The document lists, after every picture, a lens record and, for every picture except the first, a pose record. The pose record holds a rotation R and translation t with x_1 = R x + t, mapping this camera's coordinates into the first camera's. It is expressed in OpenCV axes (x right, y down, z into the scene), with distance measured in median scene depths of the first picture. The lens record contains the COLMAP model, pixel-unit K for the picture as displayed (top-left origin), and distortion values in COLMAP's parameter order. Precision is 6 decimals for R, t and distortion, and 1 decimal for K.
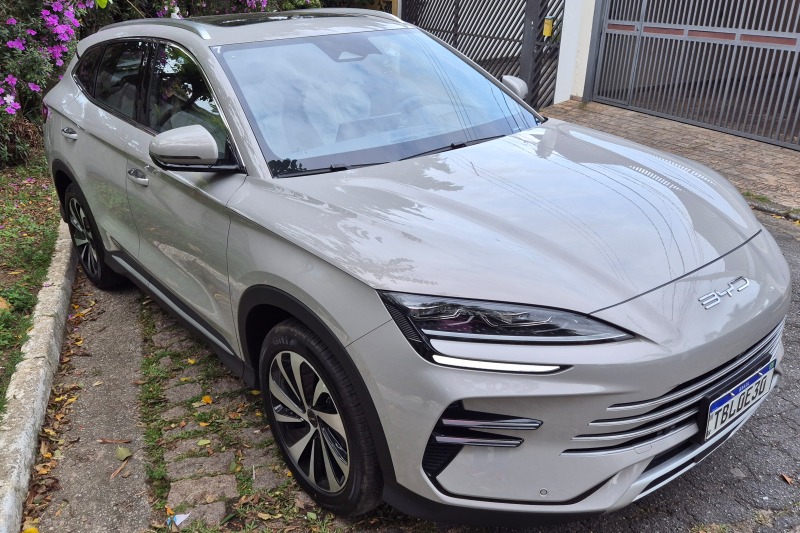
lens RADIAL K [[623.4, 0, 400.6], [0, 623.4, 264.2], [0, 0, 1]] dist [0.035001, -0.006718]
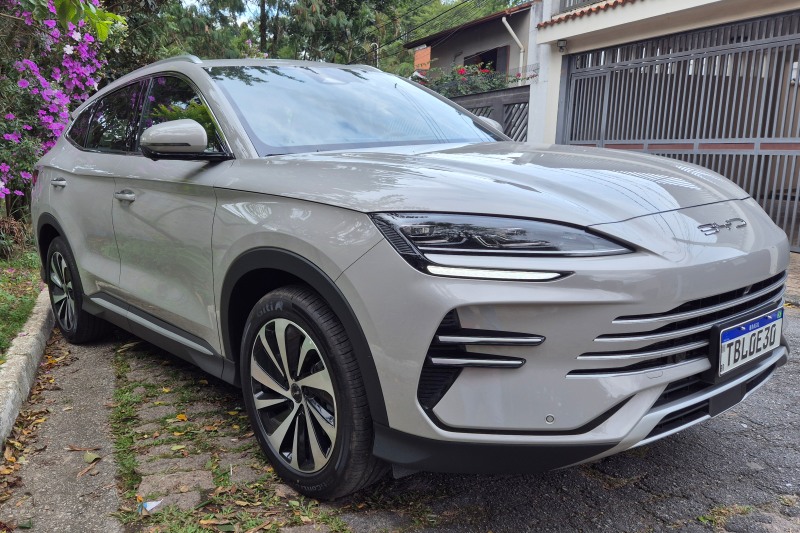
lens RADIAL K [[624.5, 0, 367.7], [0, 624.5, 266.7], [0, 0, 1]] dist [0.037186, -0.006471]
pose [[0.999932, -0.007602, -0.008885, -0.021293], [0.005838, 0.982910, -0.183995, 0.215356], [0.010132, 0.183930, 0.982887, 0.031278]]
